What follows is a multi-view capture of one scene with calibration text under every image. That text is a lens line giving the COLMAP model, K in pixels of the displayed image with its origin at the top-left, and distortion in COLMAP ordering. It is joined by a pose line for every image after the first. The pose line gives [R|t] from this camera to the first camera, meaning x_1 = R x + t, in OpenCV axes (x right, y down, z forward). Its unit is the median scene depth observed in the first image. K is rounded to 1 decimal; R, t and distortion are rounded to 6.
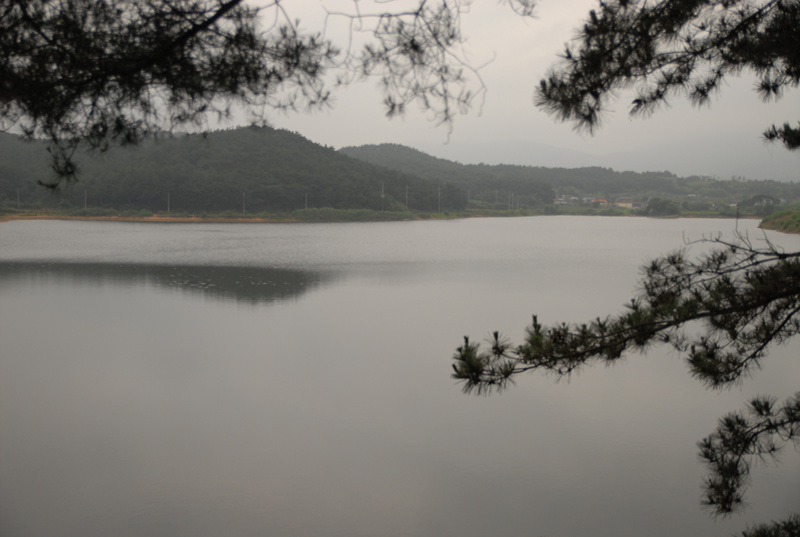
lens RADIAL K [[1054.7, 0, 400.0], [0, 1054.7, 268.5], [0, 0, 1]] dist [0.024880, 0.031341]
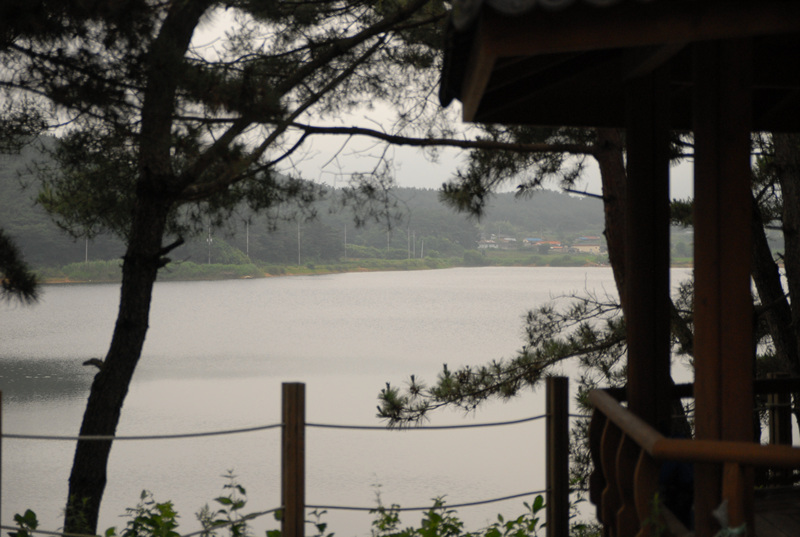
lens RADIAL K [[1727.9, 0, 399.0], [0, 1727.9, 104.7], [0, 0, 1]] dist [-0.051360, -0.319473]
pose [[0.995176, -0.007239, 0.097841, -0.112583], [0.021287, 0.989449, -0.143312, 0.034754], [-0.095771, 0.144703, 0.984829, -0.961763]]
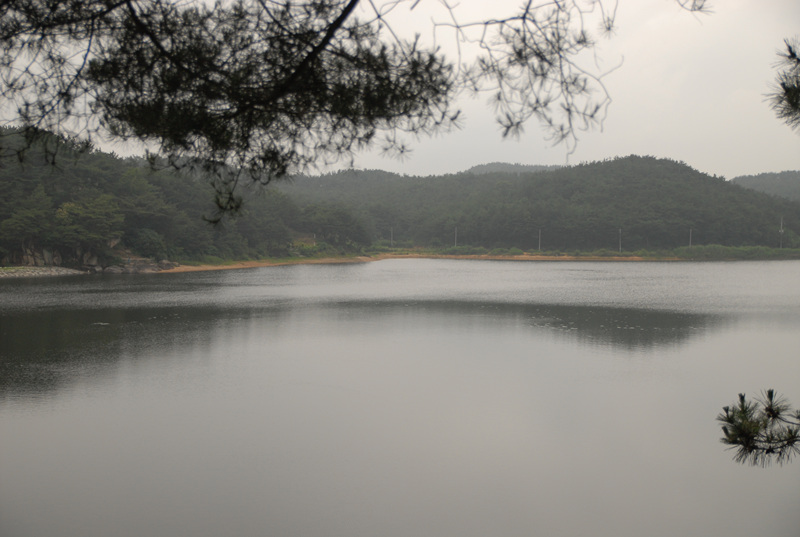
lens RADIAL K [[1140.2, 0, 400.0], [0, 1140.2, 268.5], [0, 0, 1]] dist [-0.025657, 0.635498]
pose [[0.942127, 0.002718, -0.335245, 0.114323], [-0.015217, 0.999283, -0.034664, -0.000261], [0.334910, 0.037759, 0.941493, 0.042732]]
